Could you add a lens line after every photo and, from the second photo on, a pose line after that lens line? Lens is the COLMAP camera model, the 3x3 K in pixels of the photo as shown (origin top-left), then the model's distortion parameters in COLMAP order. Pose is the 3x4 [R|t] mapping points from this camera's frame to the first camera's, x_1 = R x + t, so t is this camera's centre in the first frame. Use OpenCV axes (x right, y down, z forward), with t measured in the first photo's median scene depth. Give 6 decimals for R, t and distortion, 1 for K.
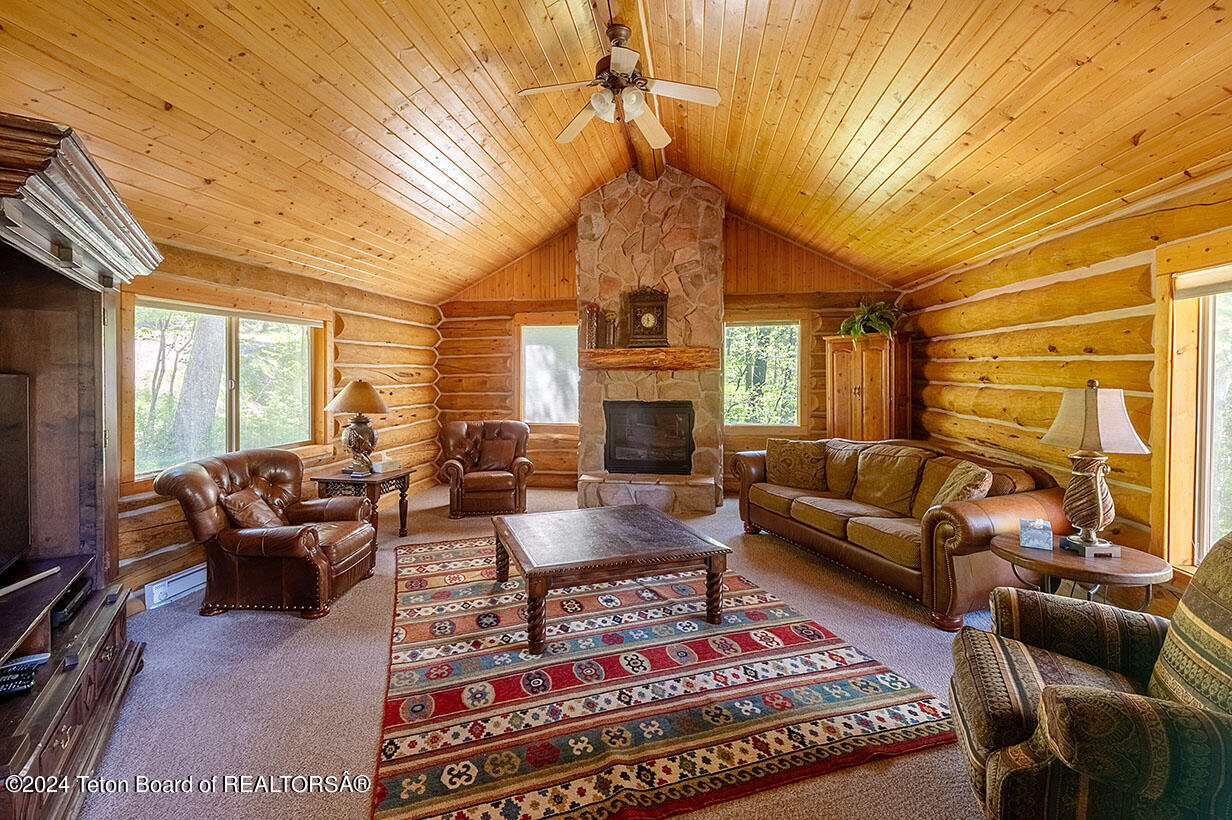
lens RADIAL K [[545.3, 0, 595.0], [0, 545.3, 381.3], [0, 0, 1]] dist [0.012291, -0.003510]
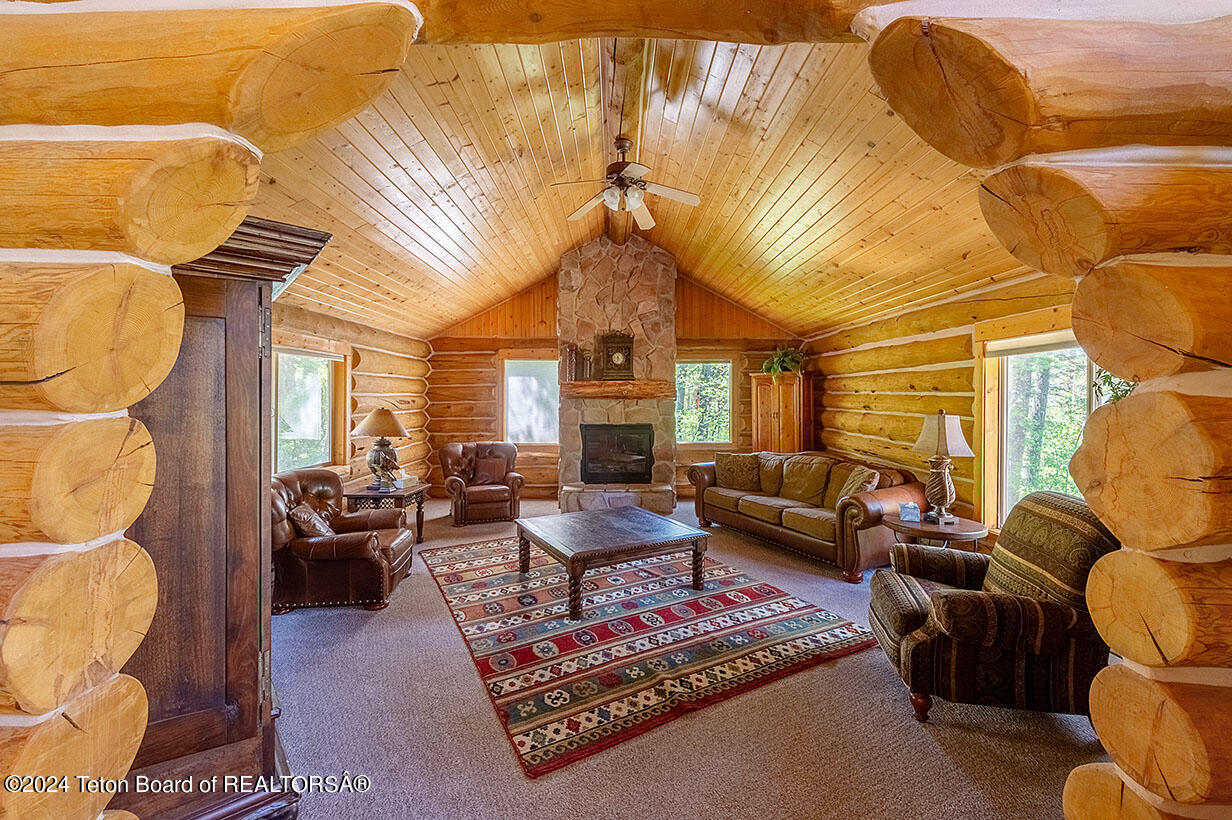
lens RADIAL K [[492.5, 0, 615.9], [0, 492.5, 398.2], [0, 0, 1]] dist [0.013527, -0.000114]
pose [[0.982479, 0.003003, 0.186347, -0.184093], [-0.000397, 0.999902, -0.014019, -0.010687], [-0.186371, 0.013700, 0.982384, -0.142705]]
